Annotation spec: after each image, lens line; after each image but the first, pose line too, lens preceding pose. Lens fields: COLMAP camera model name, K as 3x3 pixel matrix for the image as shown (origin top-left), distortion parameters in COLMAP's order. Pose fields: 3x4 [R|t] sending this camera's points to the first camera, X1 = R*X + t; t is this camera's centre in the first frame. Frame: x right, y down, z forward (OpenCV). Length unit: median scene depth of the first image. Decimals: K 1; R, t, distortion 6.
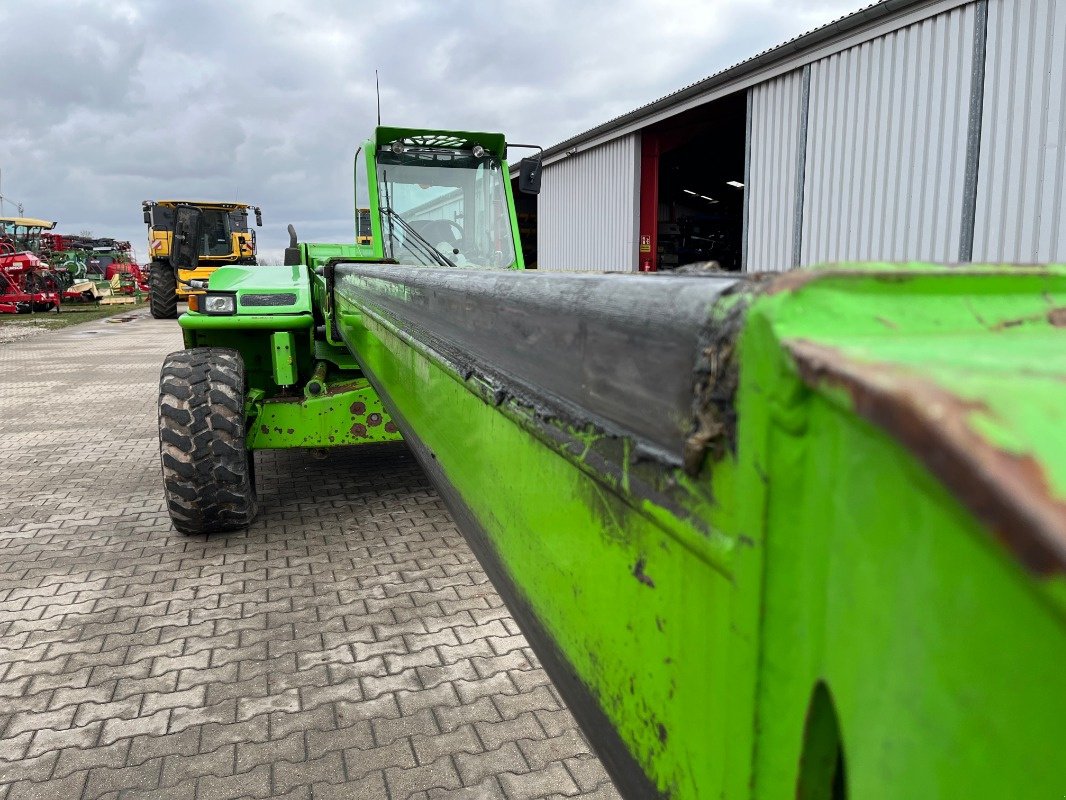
lens RADIAL K [[812.2, 0, 537.1], [0, 812.2, 399.1], [0, 0, 1]] dist [0.080217, -0.115467]
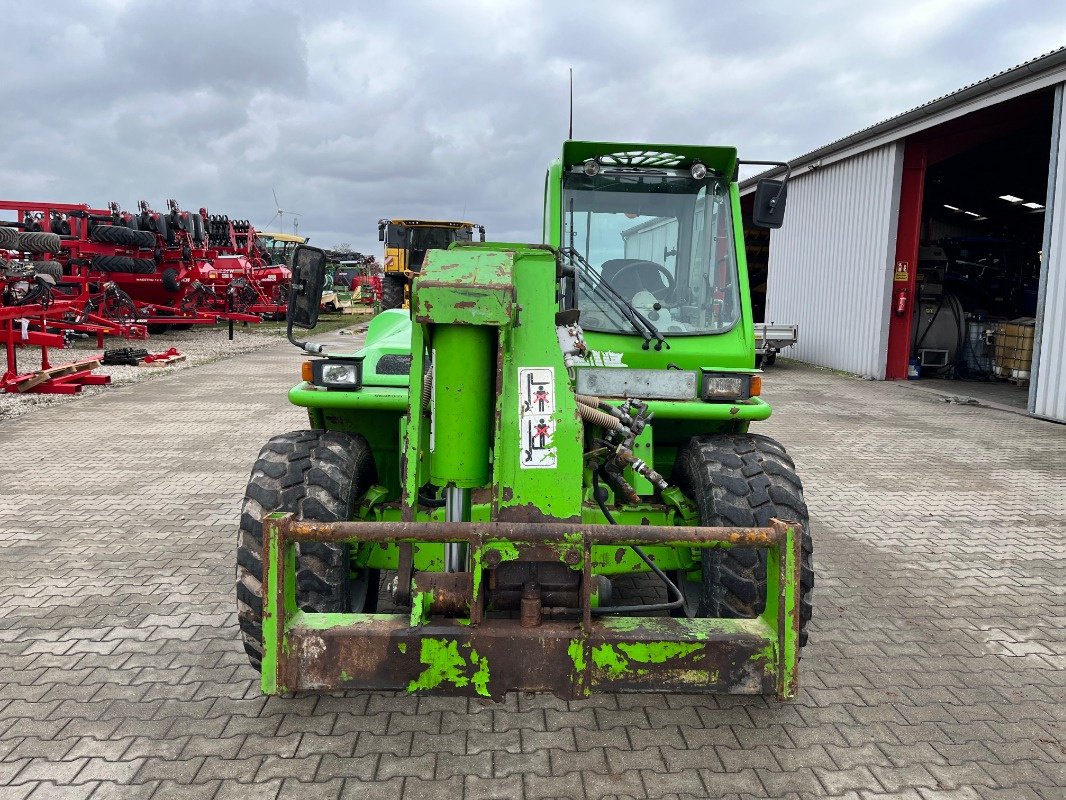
lens RADIAL K [[808.8, 0, 540.0], [0, 808.8, 382.6], [0, 0, 1]] dist [0.095198, -0.142771]
pose [[0.963944, 0.054771, -0.260407, -0.009058], [-0.063750, 0.997623, -0.026154, -0.100306], [0.258356, 0.041812, 0.965145, 0.310234]]
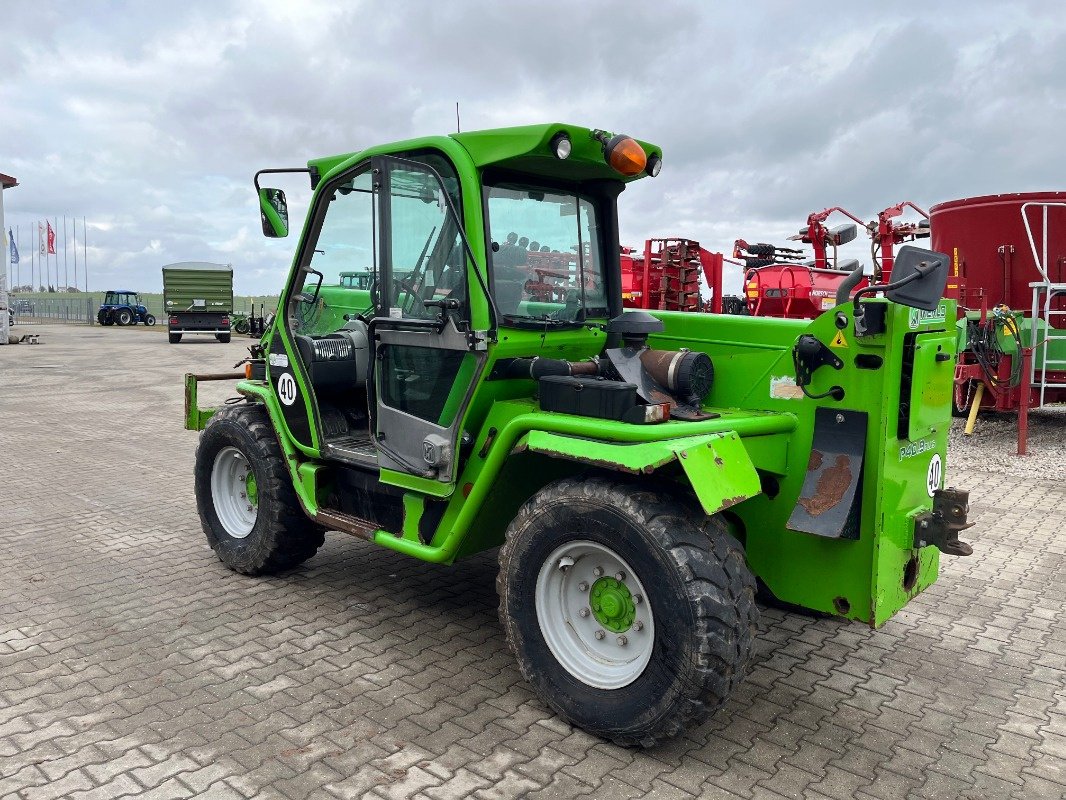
lens RADIAL K [[802.3, 0, 533.0], [0, 802.3, 400.0], [0, 0, 1]] dist [0.080142, -0.114806]
pose [[-0.857767, 0.050358, -0.511567, 0.204884], [-0.089522, 0.965347, 0.245134, -0.377569], [0.506184, 0.256065, -0.823534, 2.141620]]
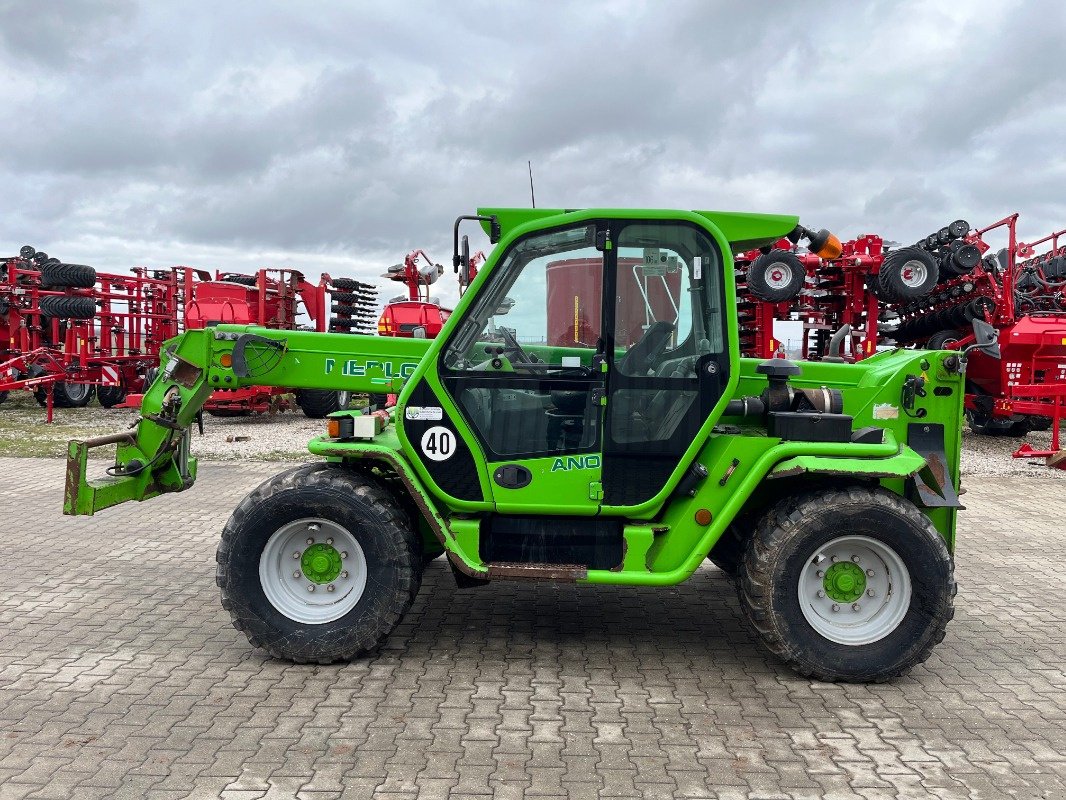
lens RADIAL K [[812.2, 0, 537.1], [0, 812.2, 399.1], [0, 0, 1]] dist [0.080217, -0.115467]
pose [[-0.337456, 0.066990, -0.938954, 0.759757], [-0.158154, 0.979251, 0.126705, -0.312391], [0.927960, 0.191257, -0.319860, 1.601702]]
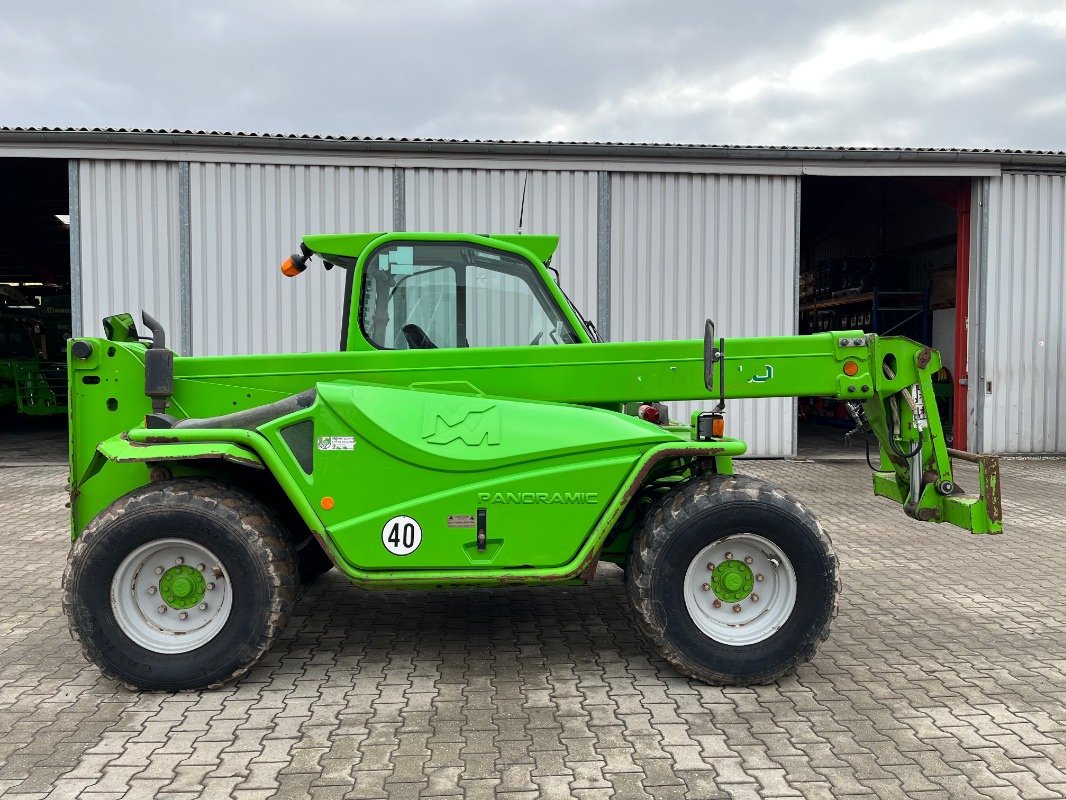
lens RADIAL K [[802.5, 0, 551.7], [0, 802.5, 391.8], [0, 0, 1]] dist [0.074822, -0.106626]
pose [[0.237419, -0.034534, 0.970793, -1.294730], [0.140258, 0.990115, 0.000920, -0.180461], [-0.961228, 0.135943, 0.239915, 0.947498]]
